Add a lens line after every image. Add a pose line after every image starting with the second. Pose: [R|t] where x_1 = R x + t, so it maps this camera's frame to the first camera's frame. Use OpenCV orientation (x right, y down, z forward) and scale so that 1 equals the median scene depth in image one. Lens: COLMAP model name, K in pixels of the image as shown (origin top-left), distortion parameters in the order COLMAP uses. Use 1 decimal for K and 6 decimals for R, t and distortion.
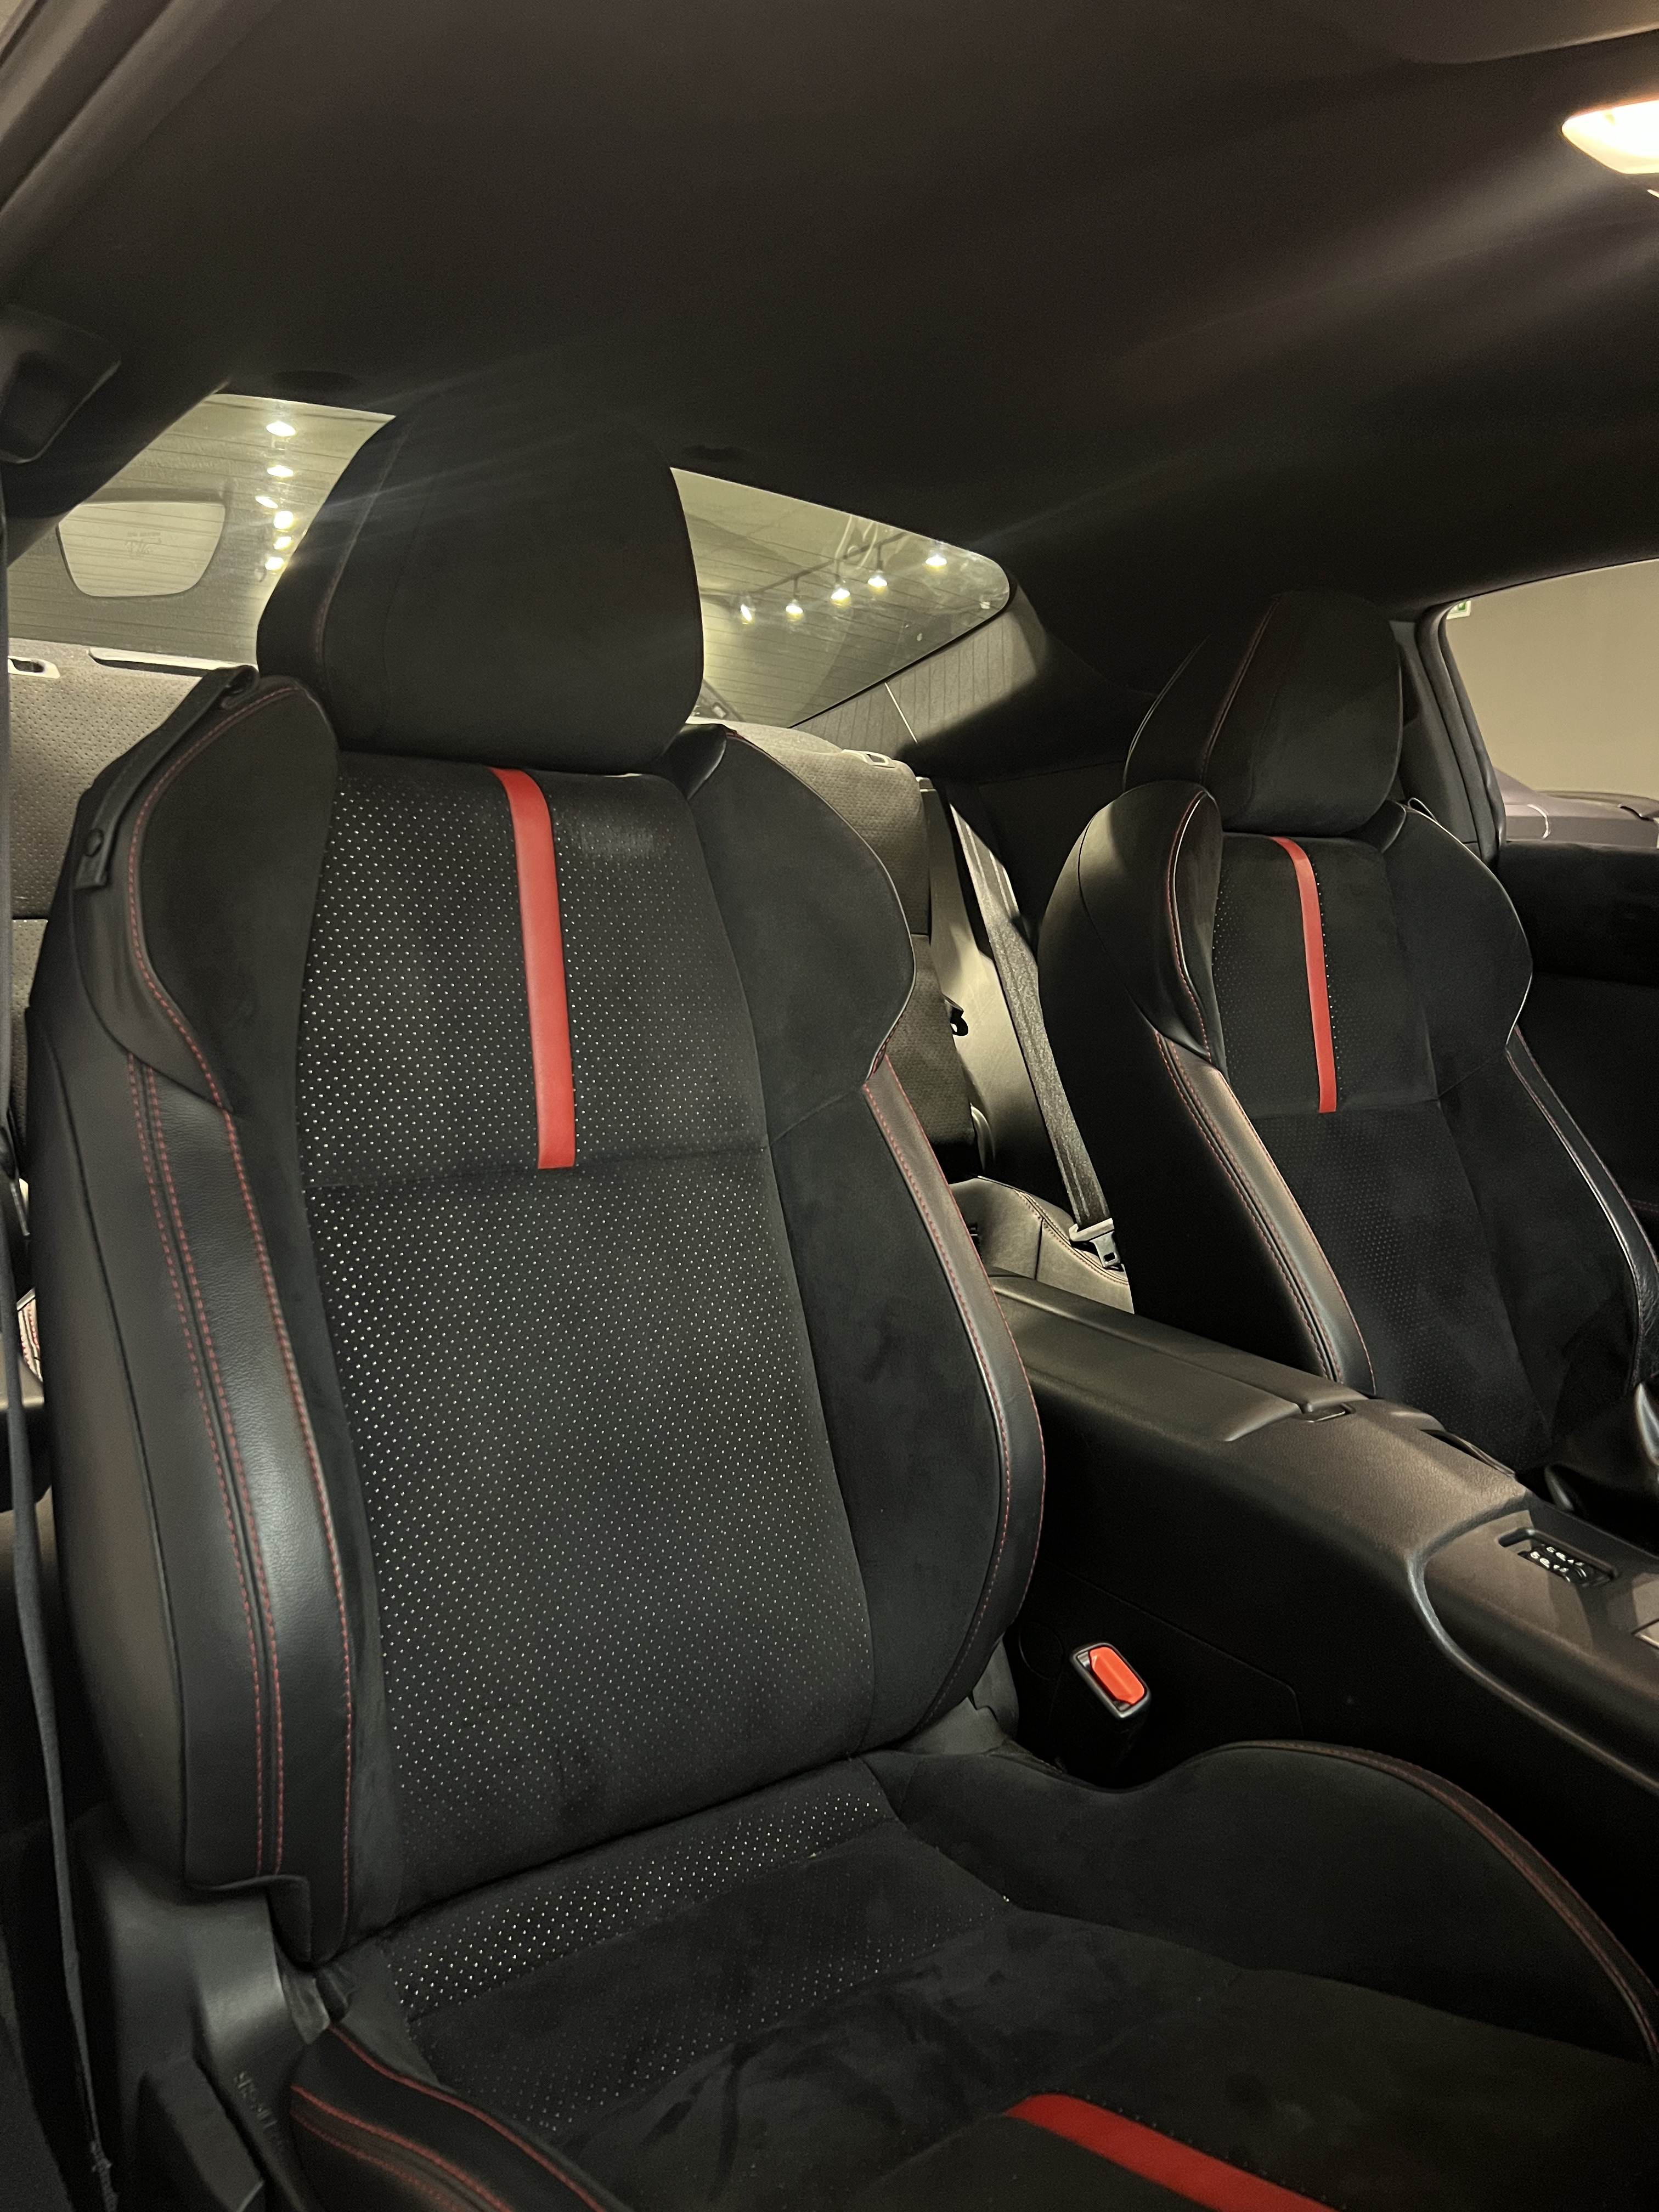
lens RADIAL K [[1721.1, 0, 849.5], [0, 1721.1, 1106.0], [0, 0, 1]] dist [0.030377, -0.012479]
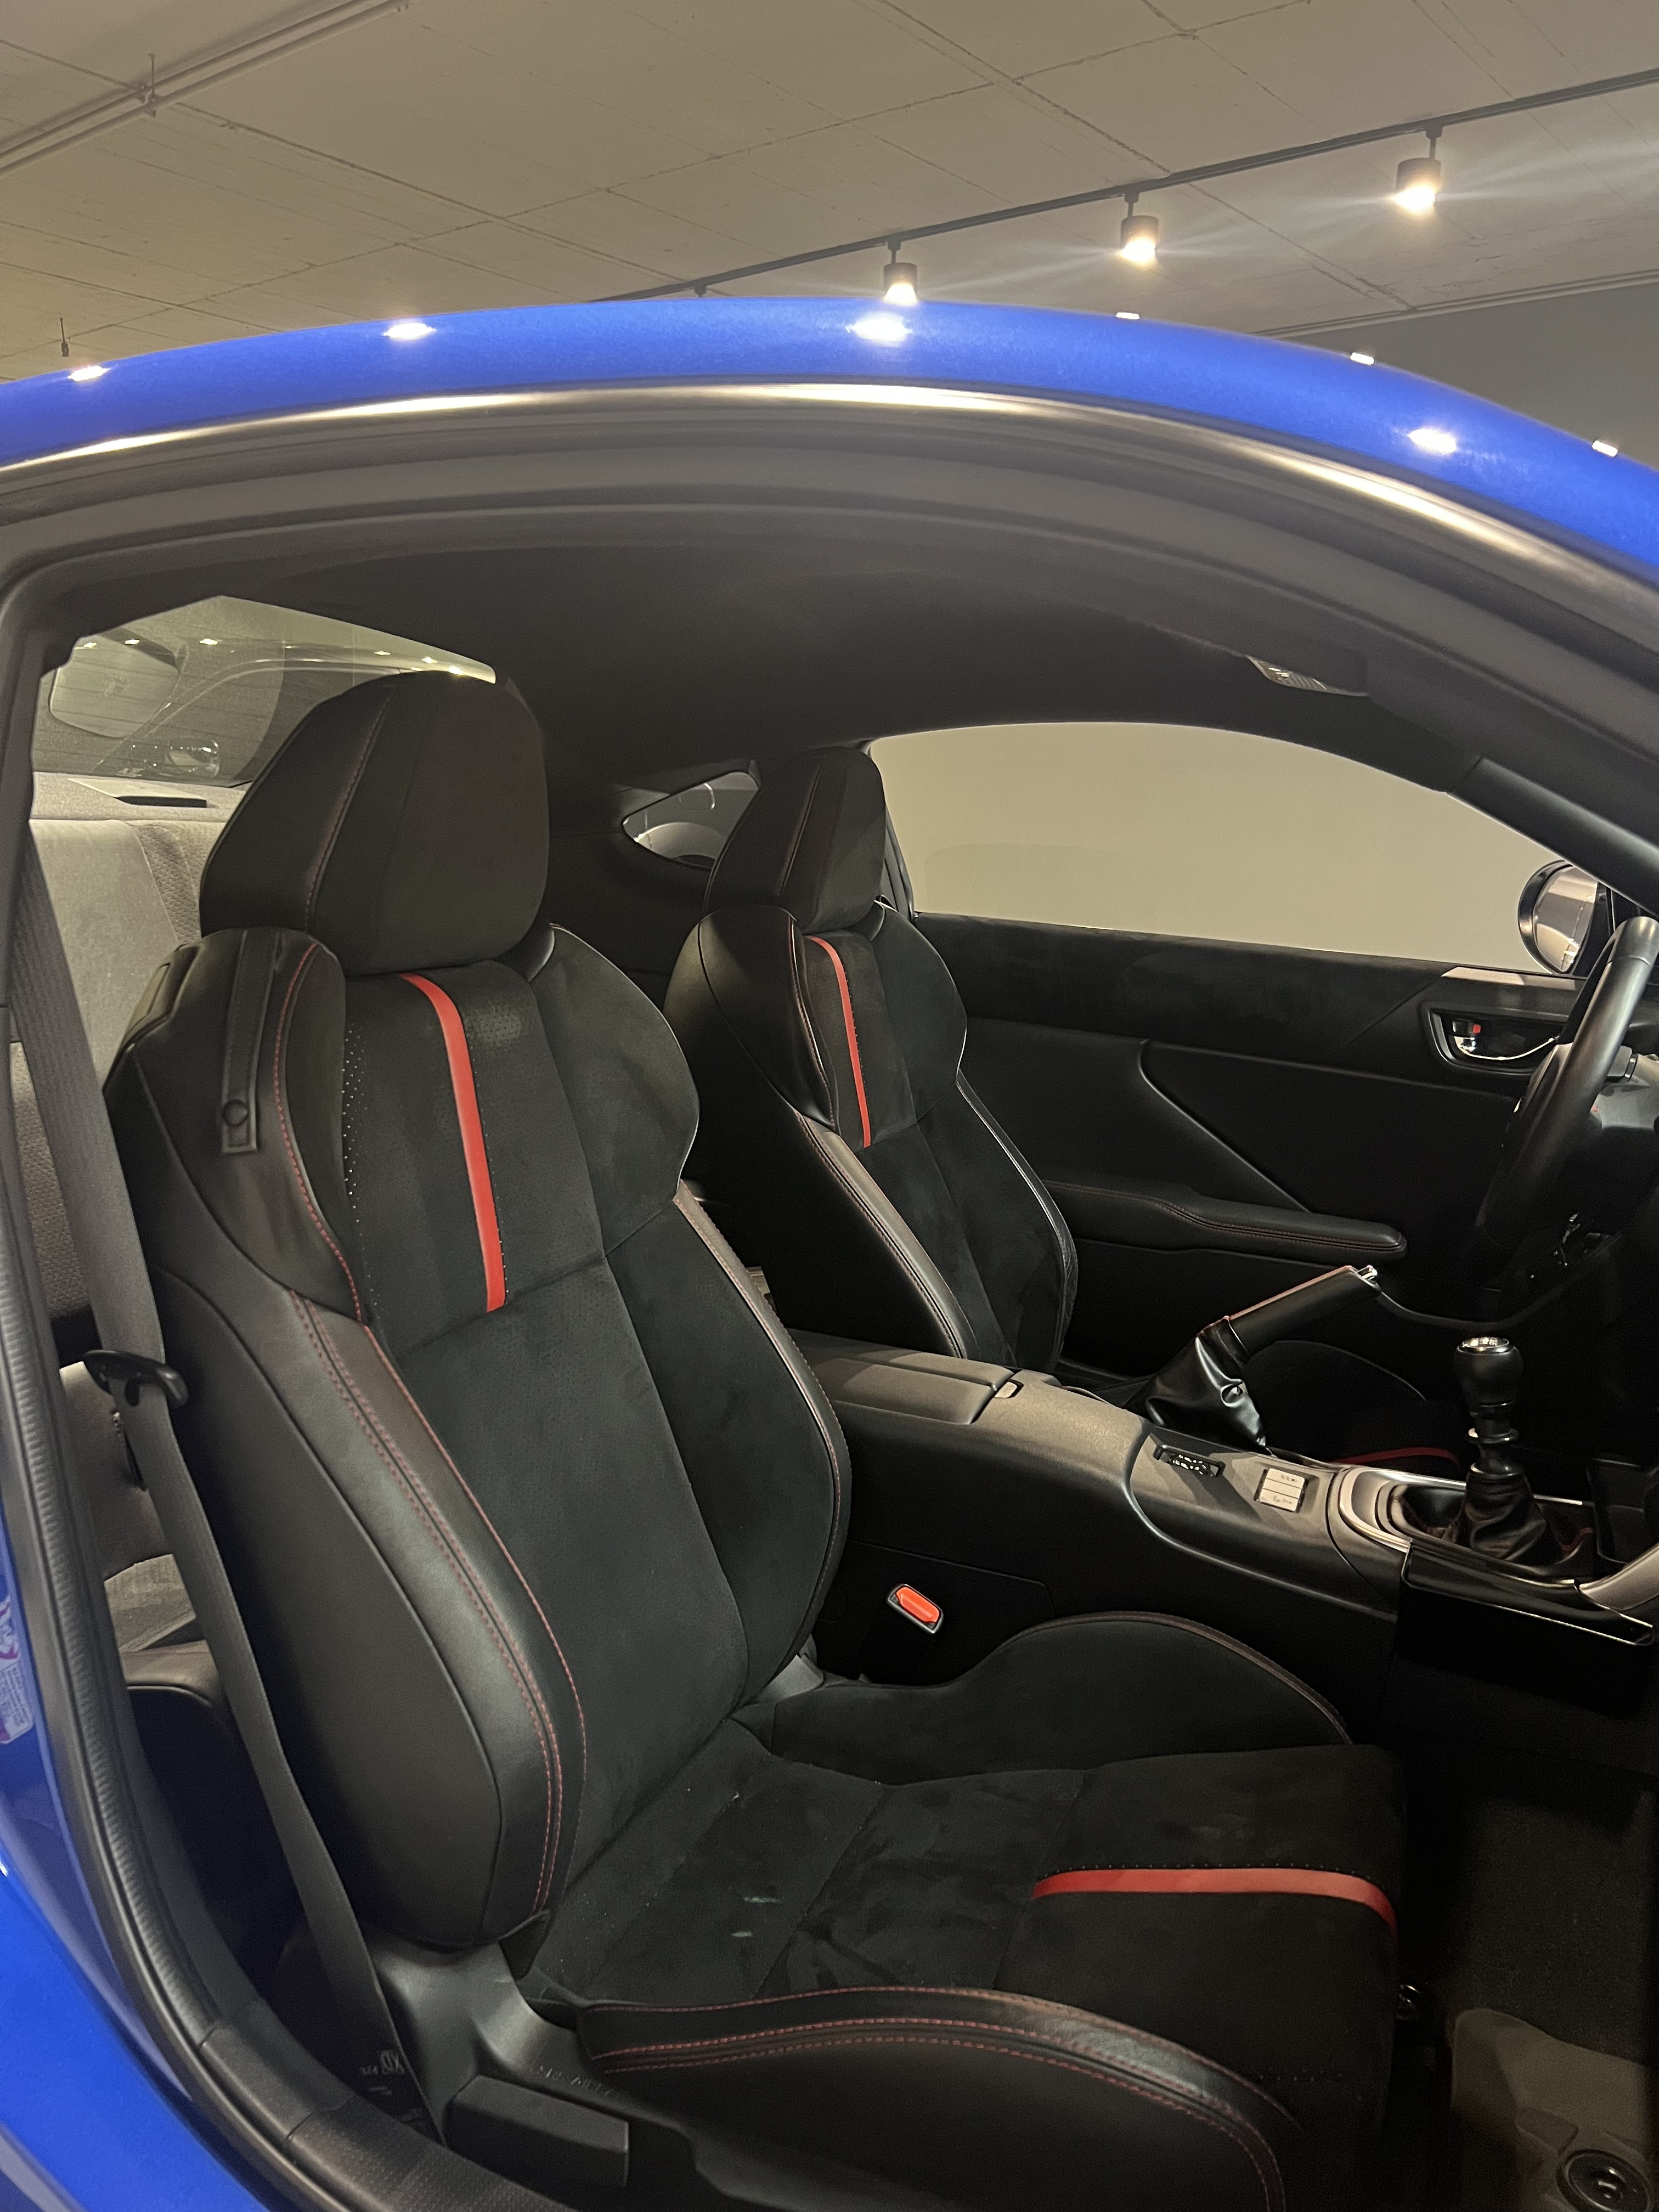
lens RADIAL K [[1721.1, 0, 849.5], [0, 1721.1, 1106.0], [0, 0, 1]] dist [0.030377, -0.012479]
pose [[0.862962, -0.101467, 0.494975, -0.527400], [0.077807, 0.994630, 0.068242, -0.164623], [-0.499242, -0.020378, 0.866223, -0.162104]]
